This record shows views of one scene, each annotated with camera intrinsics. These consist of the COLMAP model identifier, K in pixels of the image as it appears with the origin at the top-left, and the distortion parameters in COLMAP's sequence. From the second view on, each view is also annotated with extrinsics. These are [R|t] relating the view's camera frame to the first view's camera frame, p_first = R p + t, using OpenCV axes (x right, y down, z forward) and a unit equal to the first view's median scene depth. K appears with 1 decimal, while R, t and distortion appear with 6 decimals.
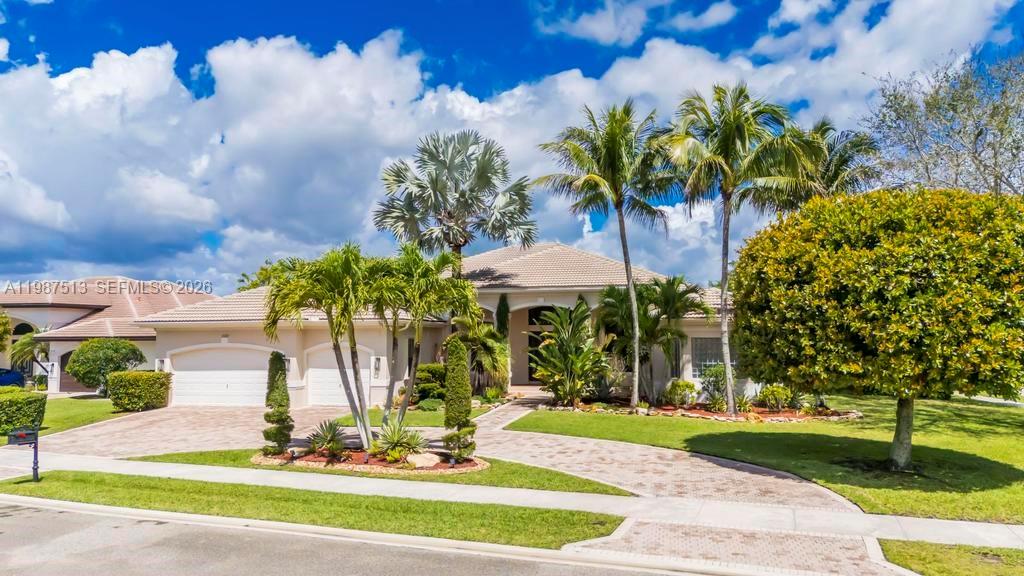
lens RADIAL K [[757.7, 0, 512.0], [0, 757.7, 288.0], [0, 0, 1]] dist [0.042536, -0.003919]
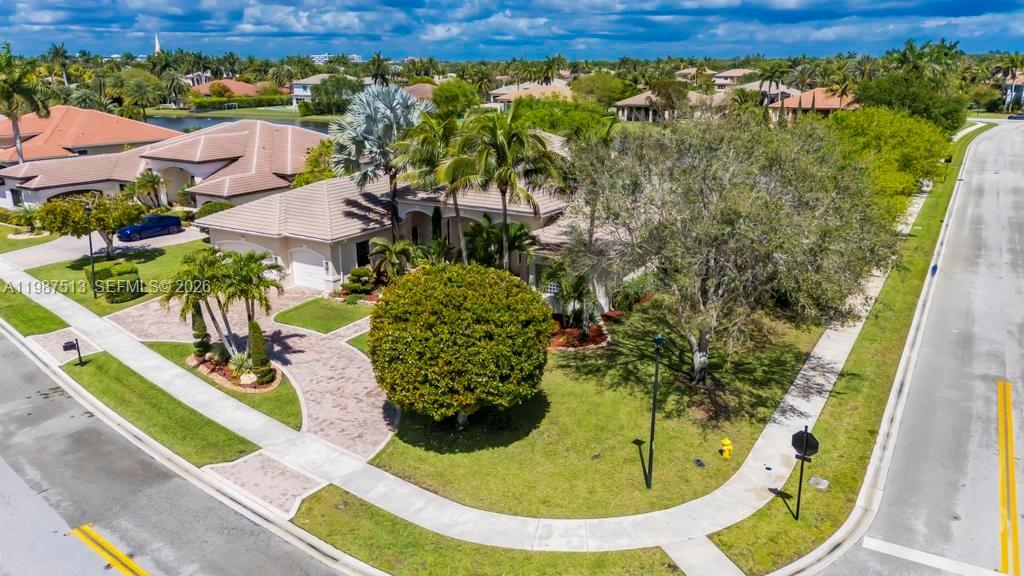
lens RADIAL K [[746.7, 0, 512.0], [0, 746.7, 288.0], [0, 0, 1]] dist [0.043874, 0.002205]
pose [[0.949565, 0.092016, -0.299765, 0.697930], [0.017897, 0.938513, 0.344780, -0.409807], [0.313059, -0.332756, 0.889532, -0.240498]]
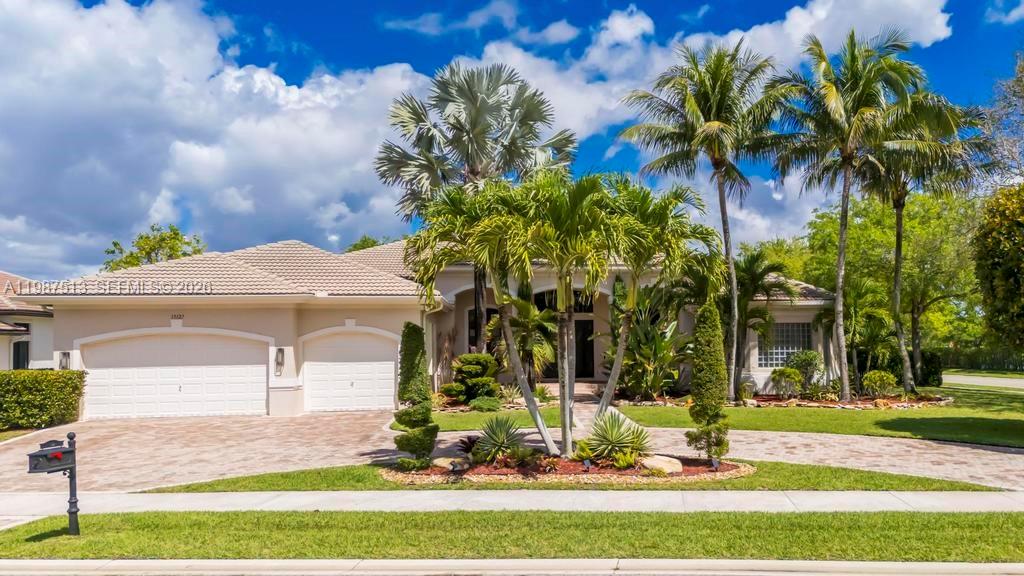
lens RADIAL K [[745.8, 0, 511.9], [0, 745.8, 335.5], [0, 0, 1]] dist [0.052598, 0.000083]
pose [[0.945406, 0.002687, 0.325884, -0.331102], [-0.013124, 0.999469, 0.029831, 0.058622], [-0.325630, -0.032479, 0.944939, 0.260445]]
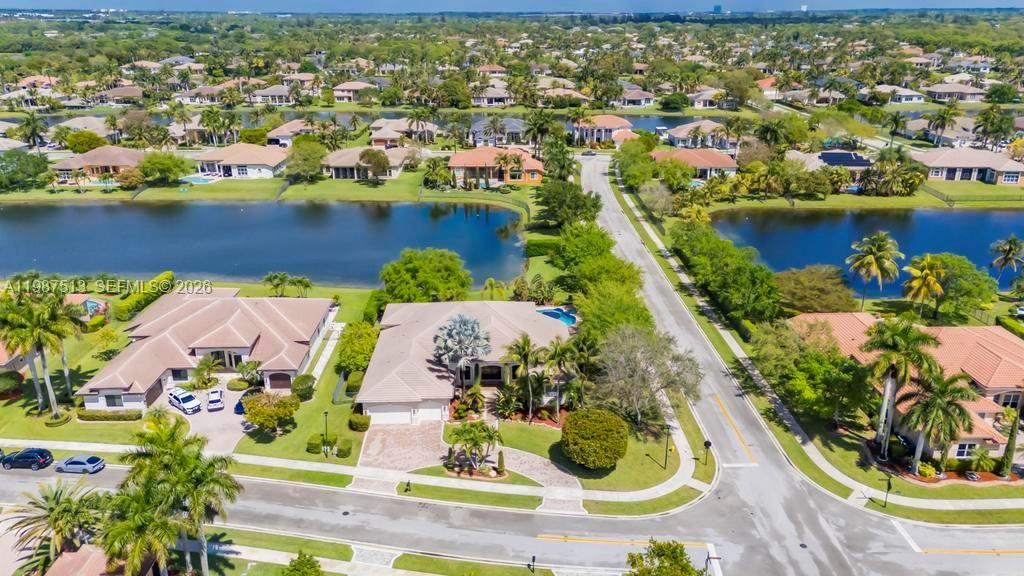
lens RADIAL K [[740.6, 0, 512.0], [0, 740.6, 288.0], [0, 0, 1]] dist [0.052293, 0.000220]
pose [[0.971341, -0.077620, 0.224658, -0.611505], [-0.016926, 0.920189, 0.391107, -1.678251], [-0.237086, -0.383701, 0.892504, -1.681950]]
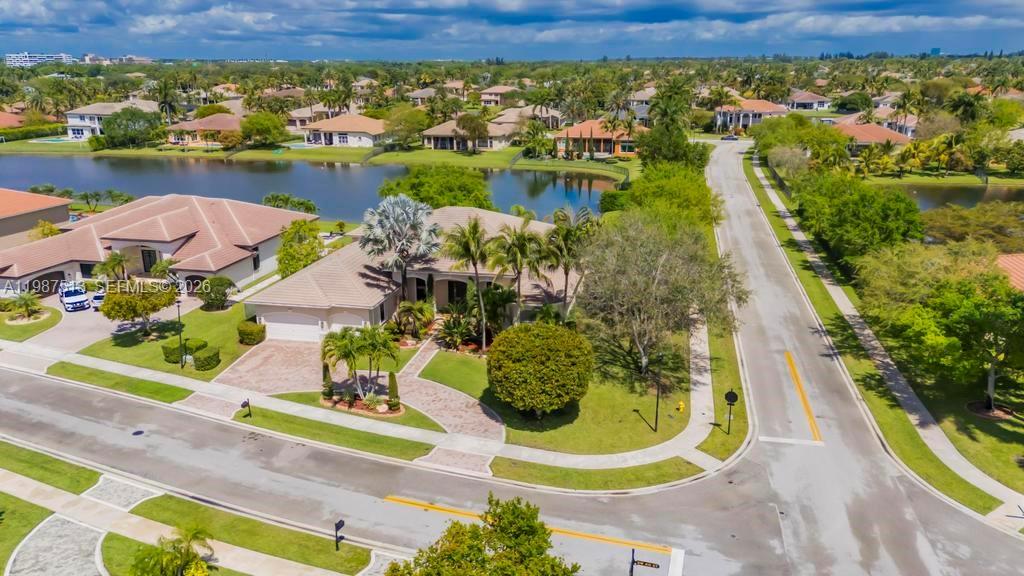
lens RADIAL K [[740.6, 0, 512.0], [0, 740.6, 288.0], [0, 0, 1]] dist [0.052293, 0.000220]
pose [[0.999992, -0.000440, 0.004013, 0.247320], [-0.000982, 0.937624, 0.347650, -0.801837], [-0.003916, -0.347651, 0.937616, -1.003772]]
